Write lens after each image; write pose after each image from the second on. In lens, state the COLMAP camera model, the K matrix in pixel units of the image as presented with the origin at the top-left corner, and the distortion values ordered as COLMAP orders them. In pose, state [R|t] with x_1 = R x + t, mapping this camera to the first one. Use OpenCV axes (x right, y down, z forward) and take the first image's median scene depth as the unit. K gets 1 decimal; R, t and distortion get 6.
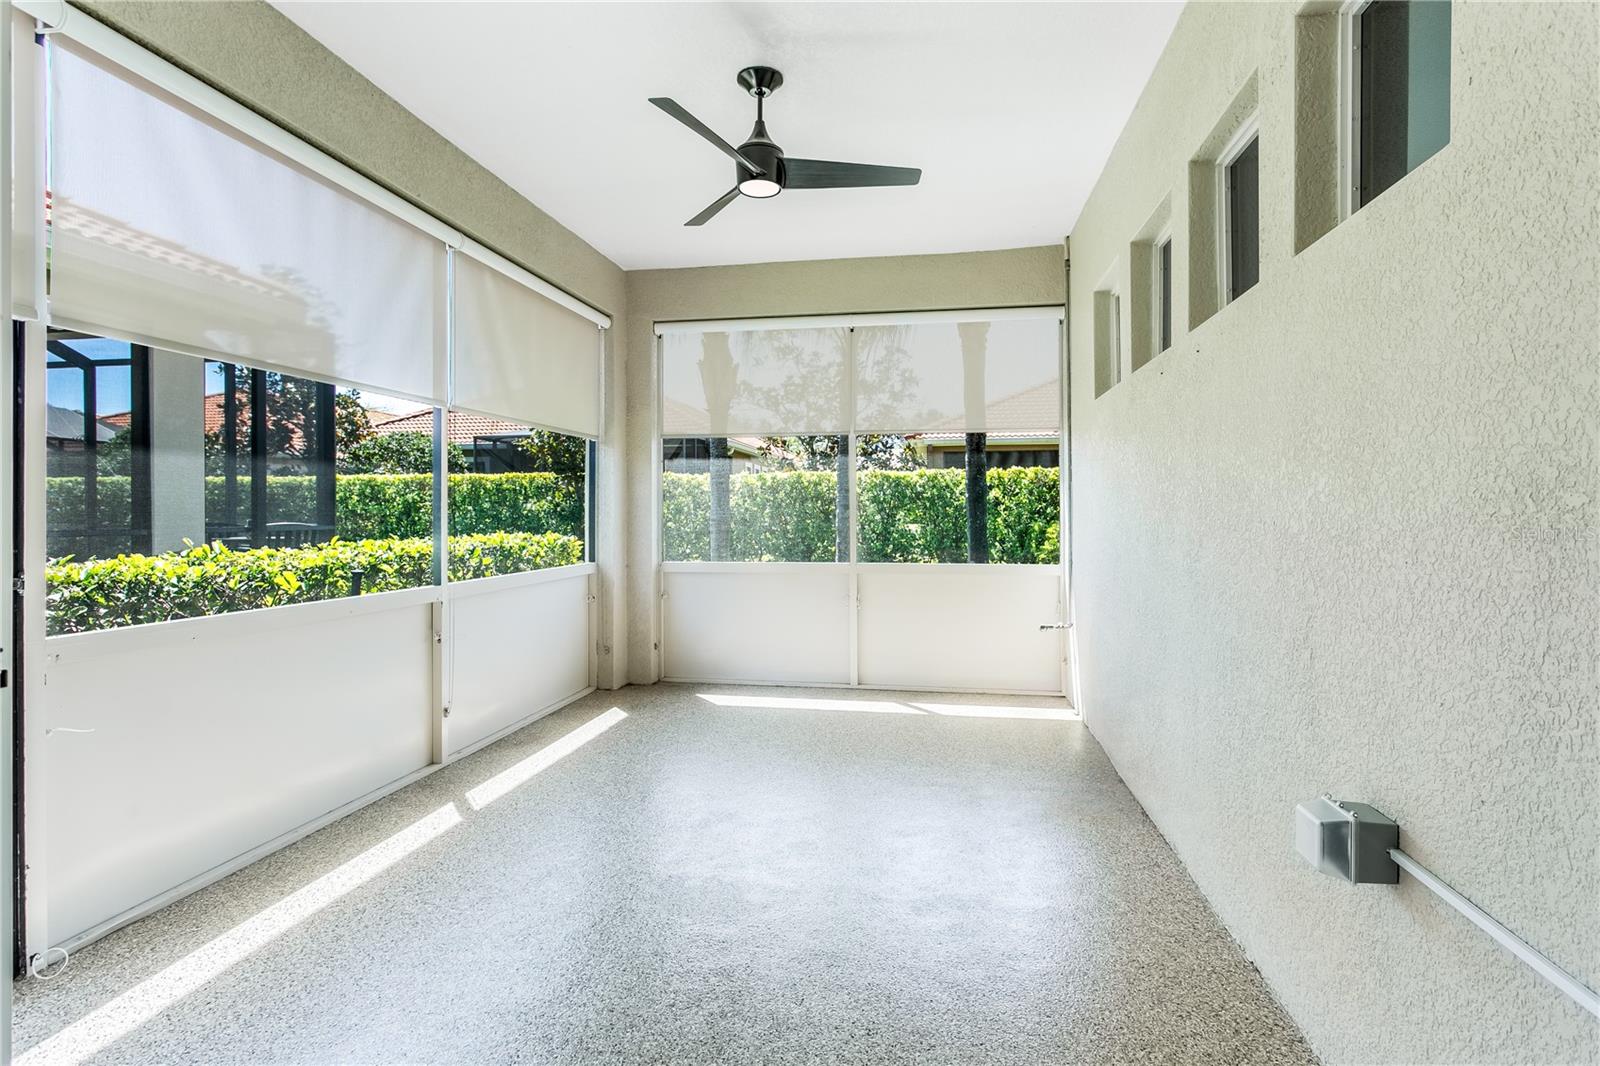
lens RADIAL K [[770.3, 0, 802.7], [0, 770.3, 497.1], [0, 0, 1]] dist [0.137851, -0.000119]
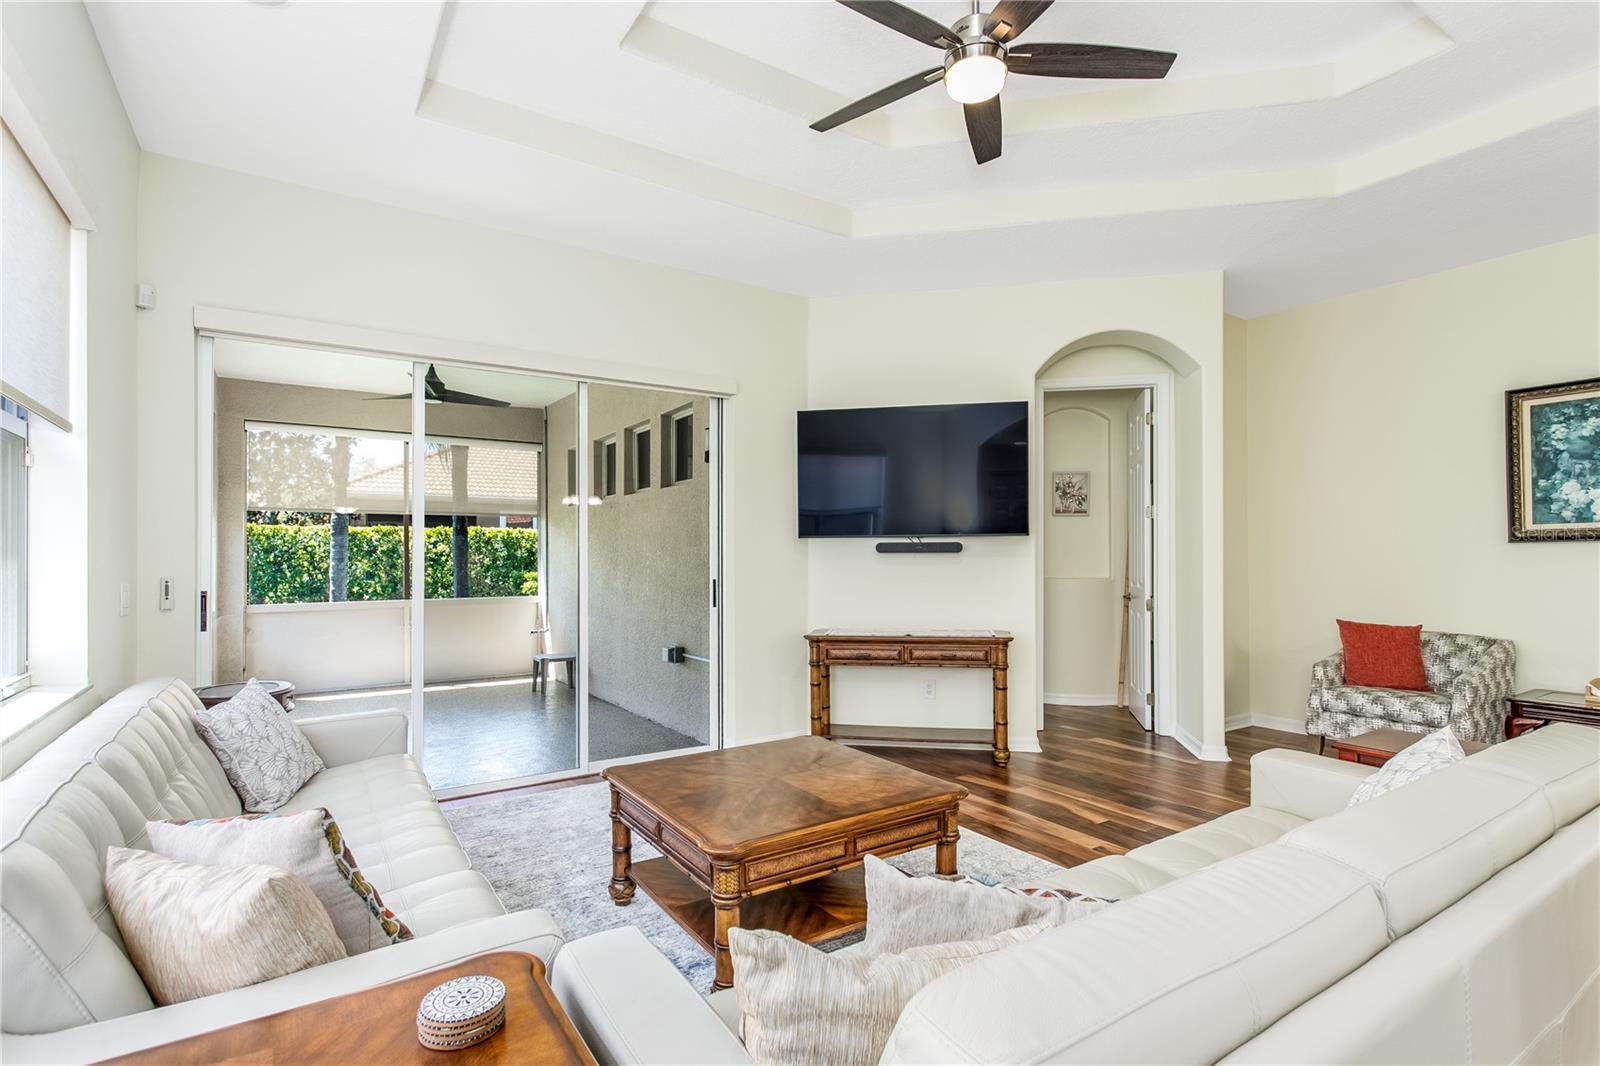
lens RADIAL K [[769.9, 0, 795.6], [0, 769.9, 551.8], [0, 0, 1]] dist [-0.000416, -0.000008]
pose [[0.723820, 0.004591, 0.689974, -0.410844], [-0.011271, 0.999923, 0.005171, -0.022660], [-0.689897, -0.011520, 0.723816, -0.576622]]
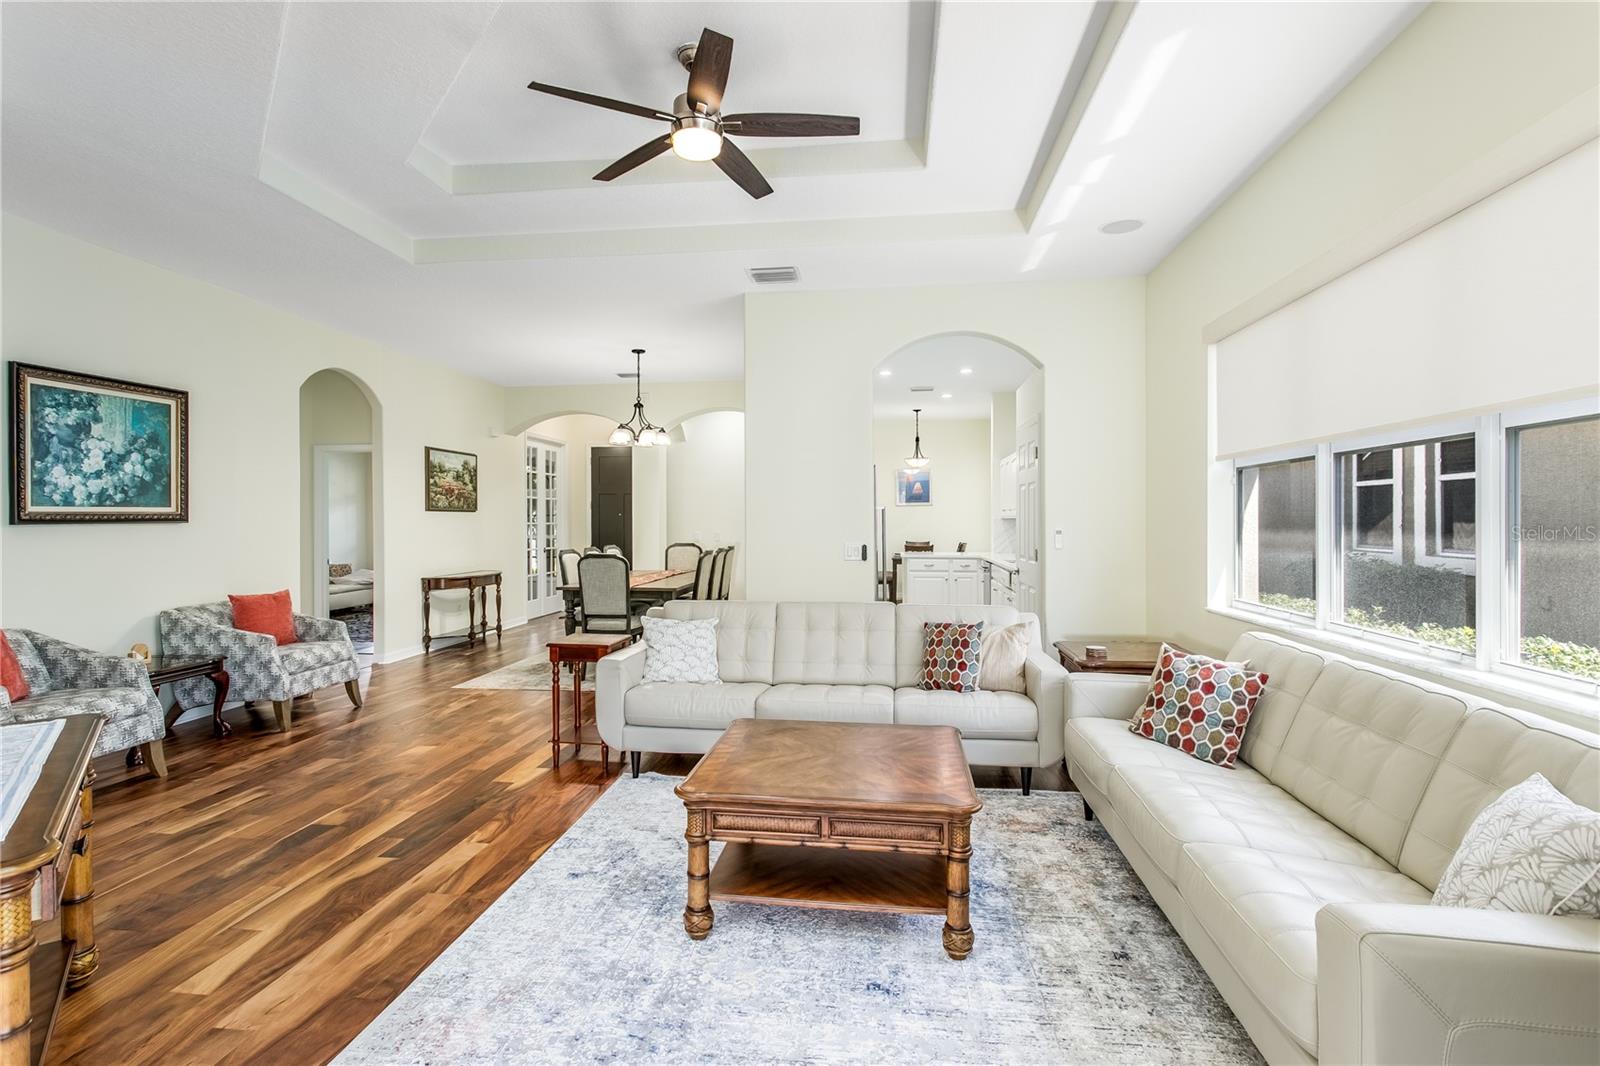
lens RADIAL K [[773.7, 0, 797.9], [0, 773.7, 525.4], [0, 0, 1]] dist [-0.001205, -0.000445]
pose [[-0.998827, 0.001468, -0.048400, -0.050762], [0.002075, 0.999920, -0.012484, -0.024851], [0.048378, -0.012570, -0.998750, 0.260202]]
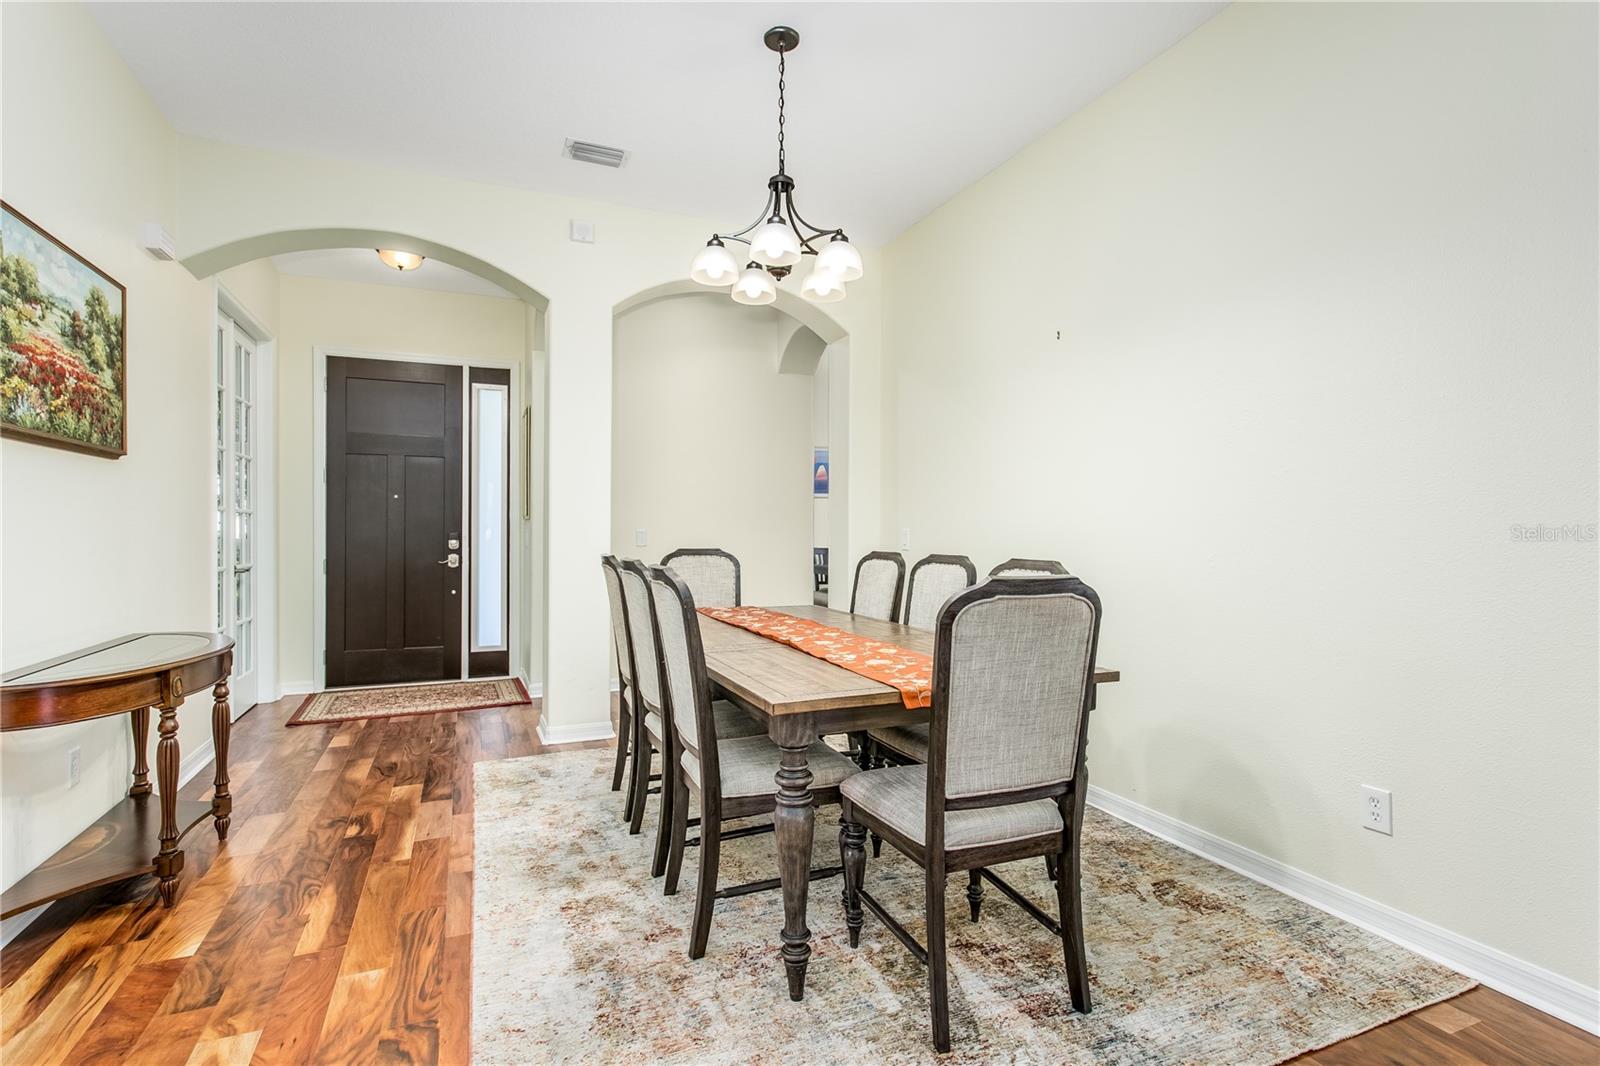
lens RADIAL K [[773.7, 0, 797.9], [0, 773.7, 525.4], [0, 0, 1]] dist [-0.001205, -0.000445]
pose [[-0.841782, -0.002889, -0.539809, 0.418441], [0.010831, 0.999694, -0.022241, -0.012406], [0.539708, -0.024569, -0.841494, -0.653245]]
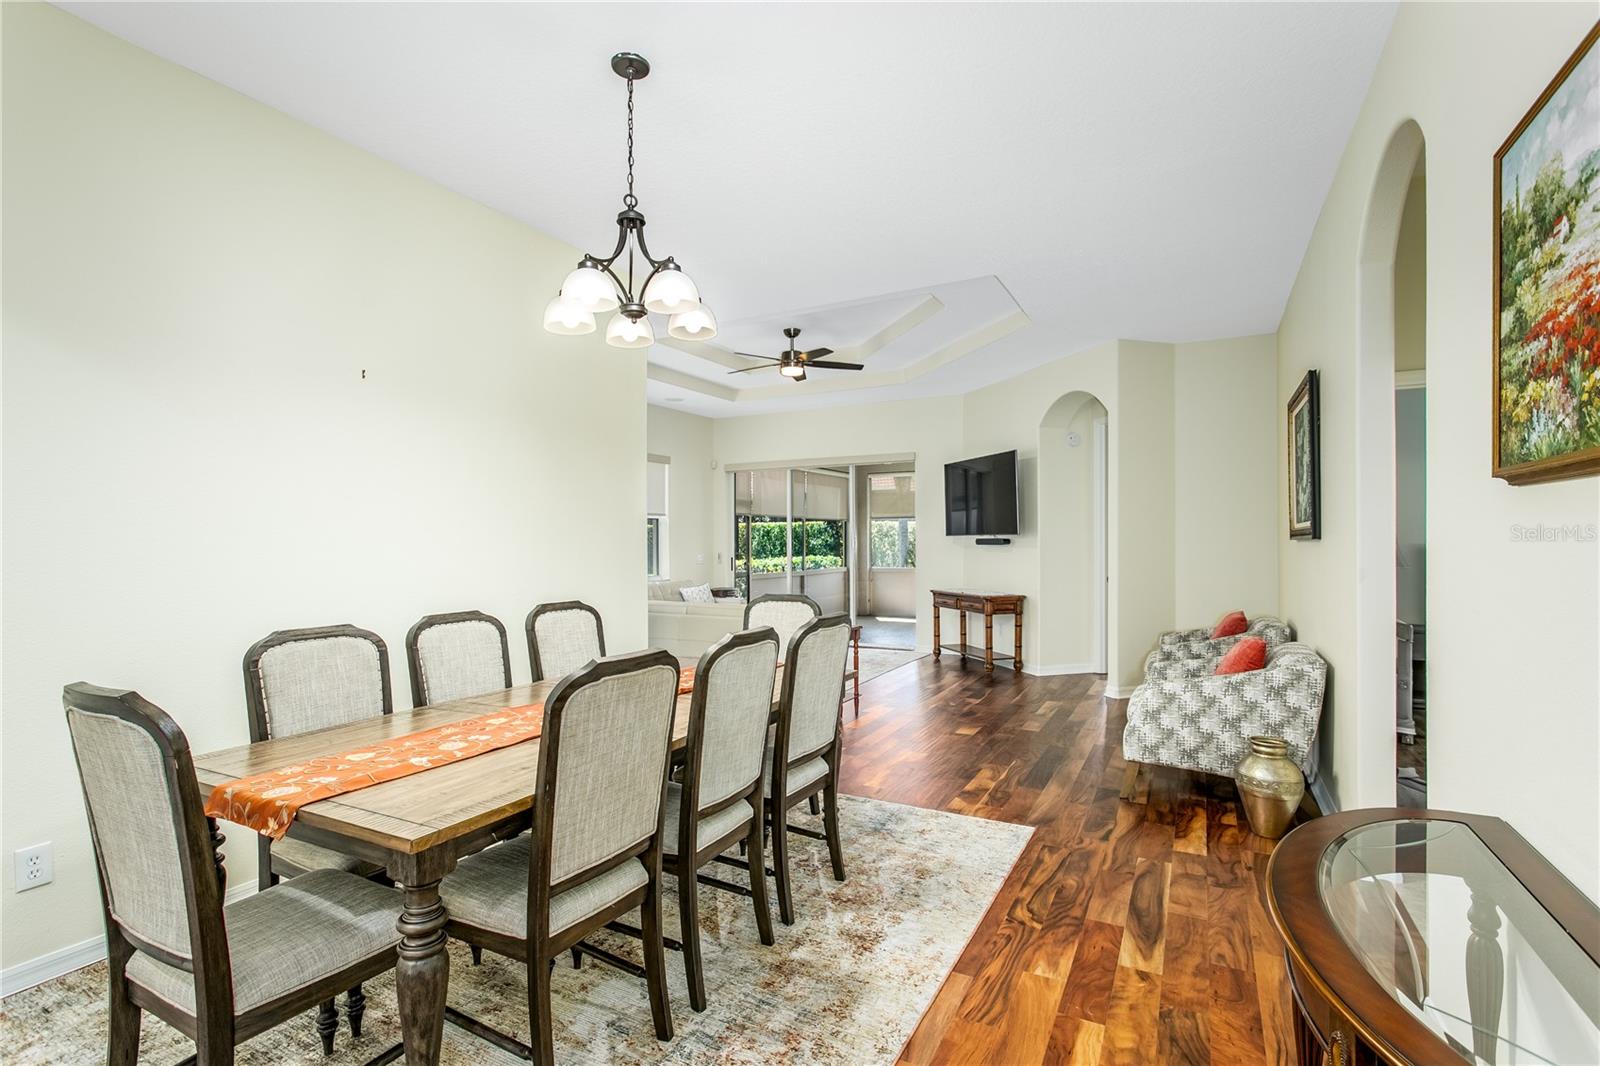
lens RADIAL K [[760.2, 0, 804.6], [0, 760.2, 540.4], [0, 0, 1]] dist [-0.000036, 0.000010]
pose [[0.950035, -0.007494, -0.312053, 0.400437], [0.014488, 0.999693, 0.020100, -0.059149], [0.311807, -0.023616, 0.949852, -1.481183]]
